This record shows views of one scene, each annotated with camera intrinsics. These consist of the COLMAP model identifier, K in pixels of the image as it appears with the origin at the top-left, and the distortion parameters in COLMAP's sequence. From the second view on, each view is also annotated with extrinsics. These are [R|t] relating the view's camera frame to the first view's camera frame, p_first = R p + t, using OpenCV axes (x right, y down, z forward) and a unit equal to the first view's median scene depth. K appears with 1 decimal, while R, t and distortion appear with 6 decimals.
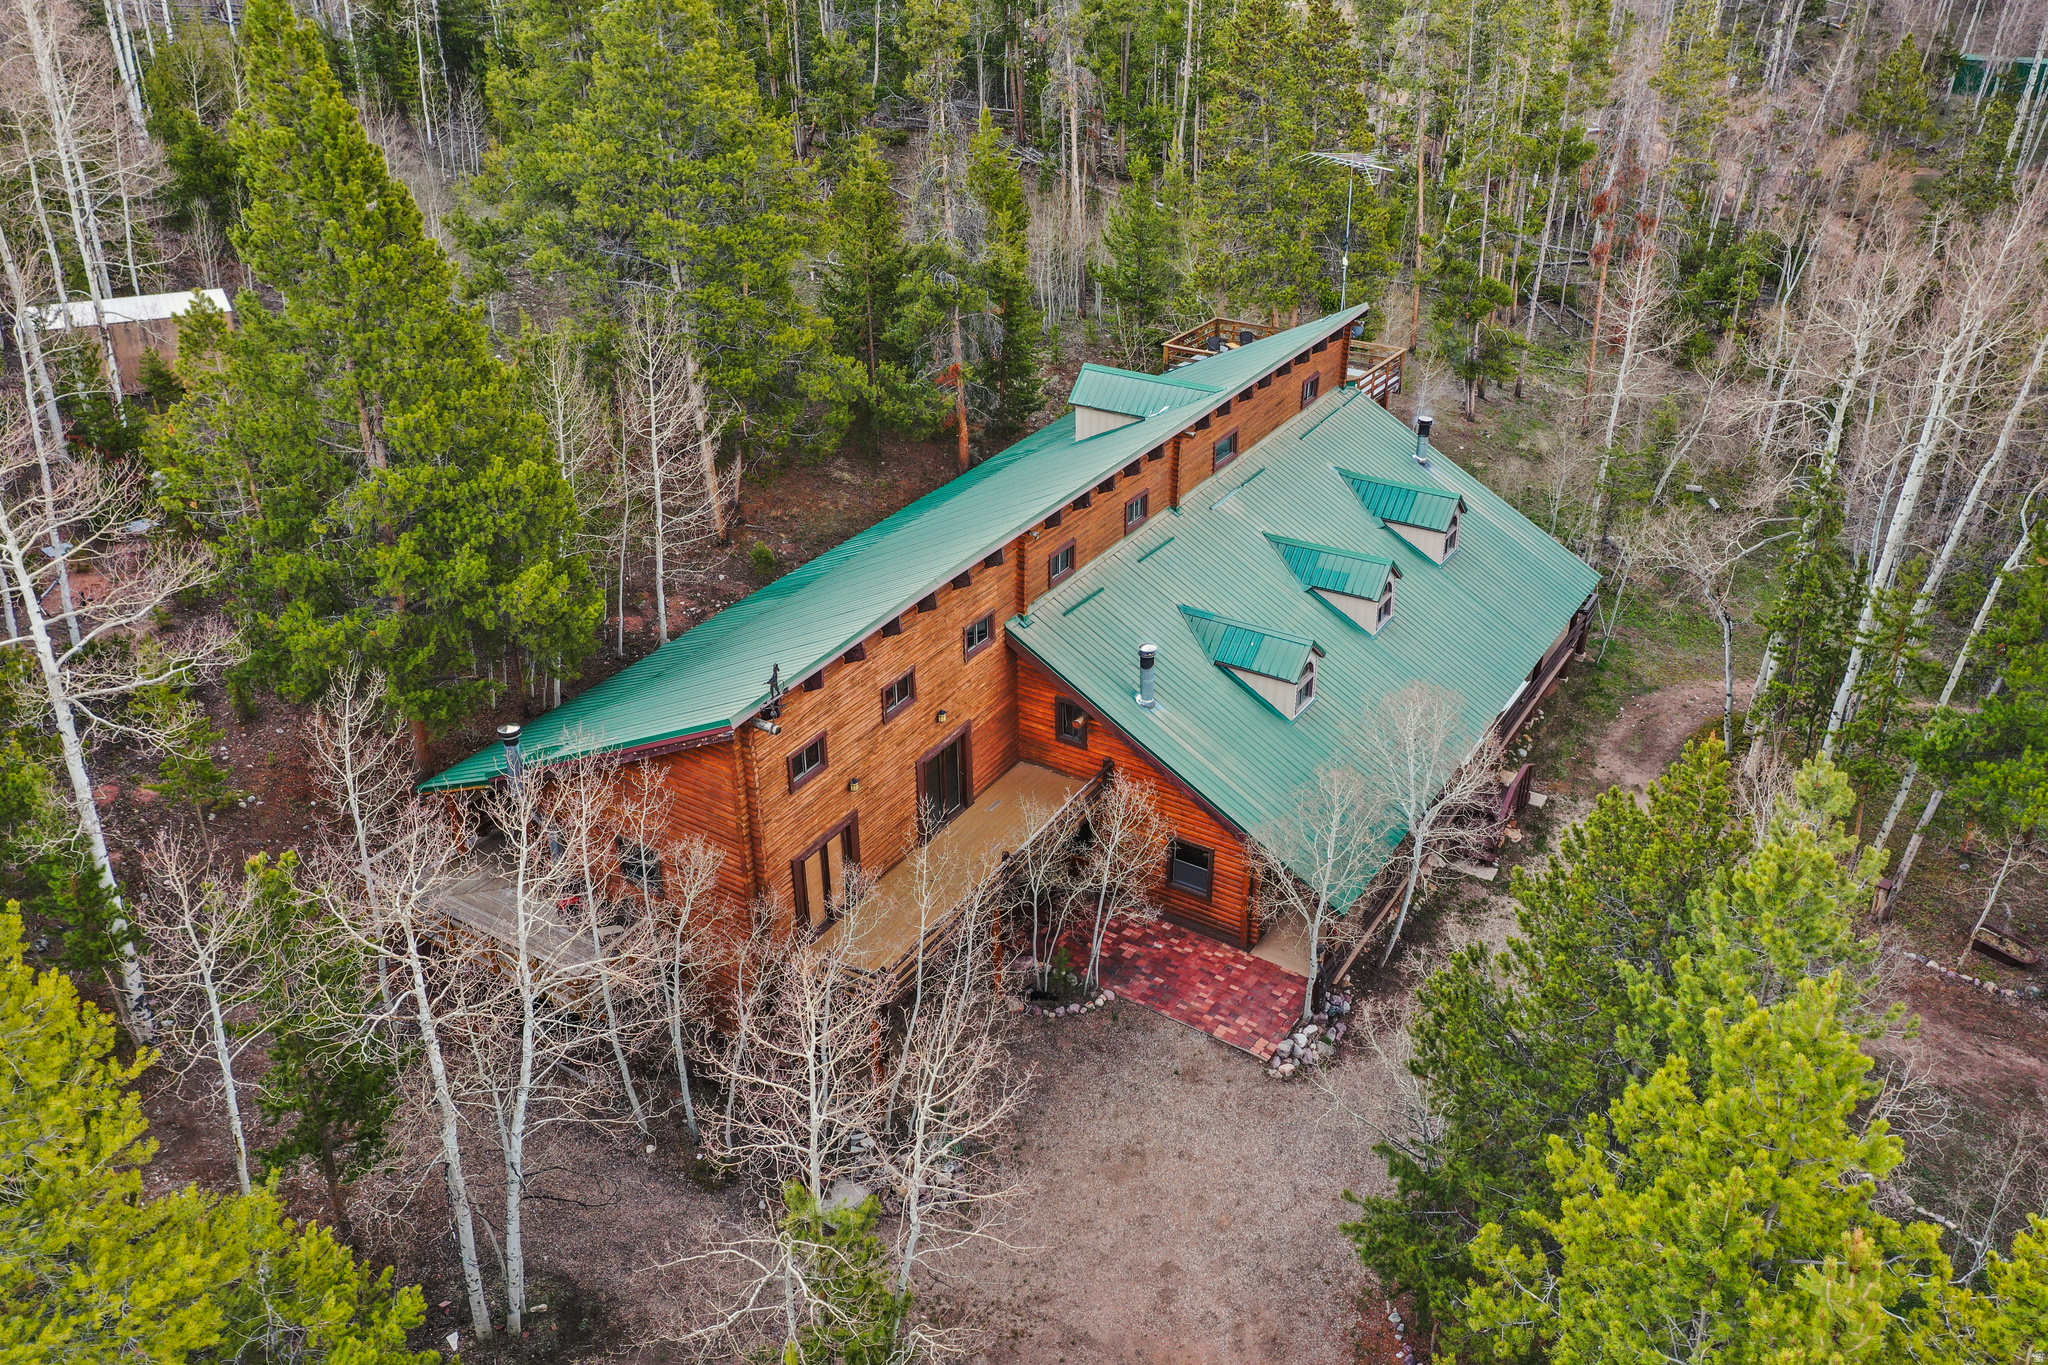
lens RADIAL K [[1618.4, 0, 1024.0], [0, 1618.4, 682.5], [0, 0, 1]] dist [0.010907, -0.004653]
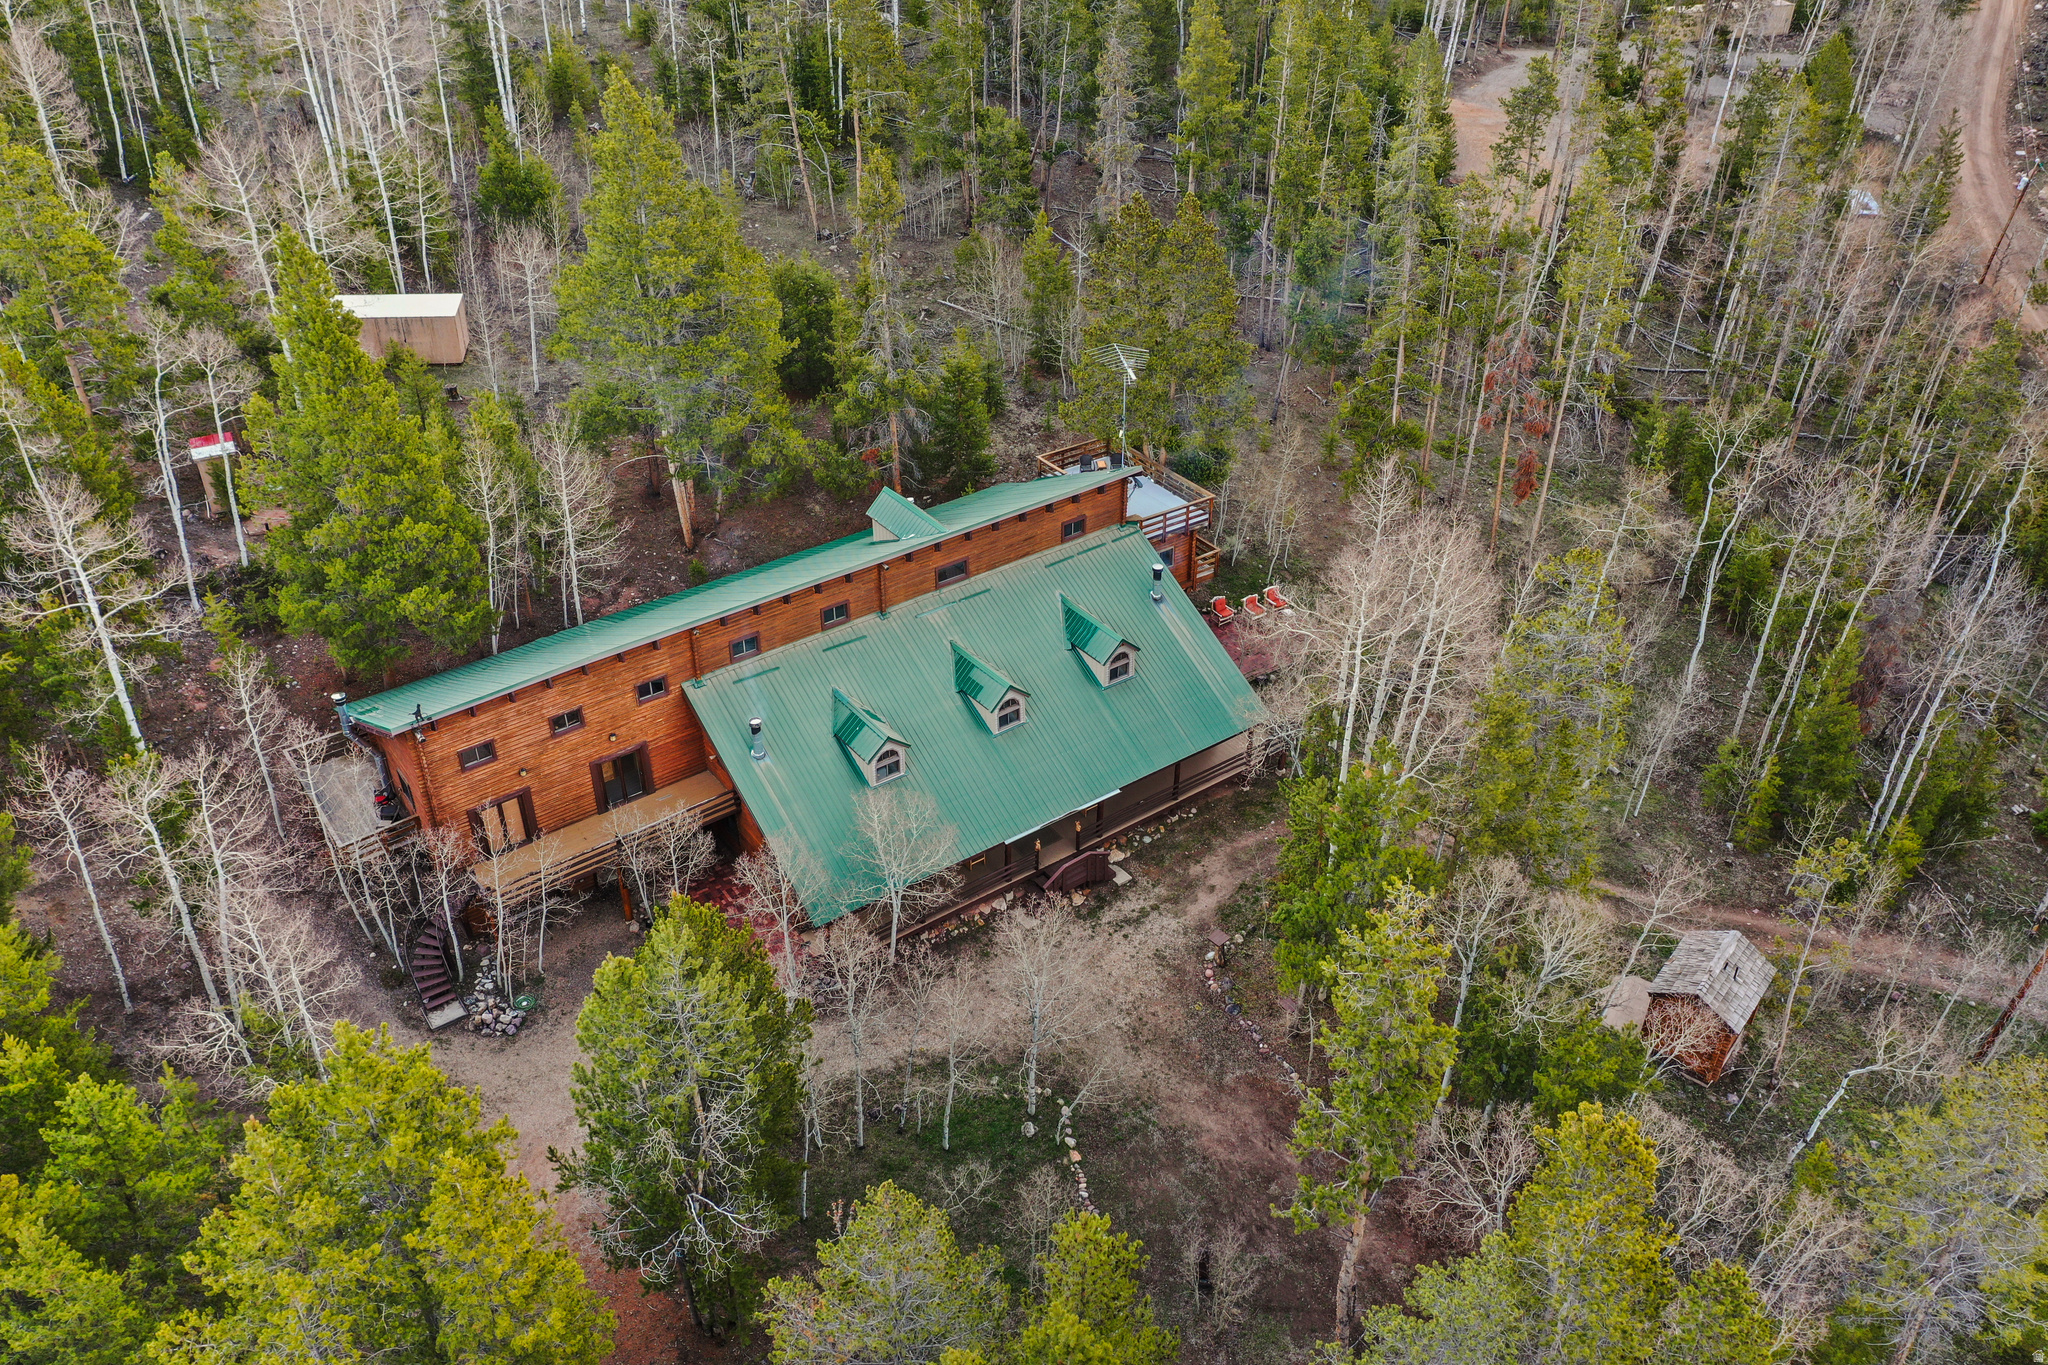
lens RADIAL K [[1589.8, 0, 1024.0], [0, 1589.8, 682.5], [0, 0, 1]] dist [0.008956, -0.001725]
pose [[0.929943, 0.211506, -0.300784, 0.724345], [-0.183622, 0.975831, 0.118475, -0.269008], [0.318572, -0.054944, 0.946305, -0.292444]]
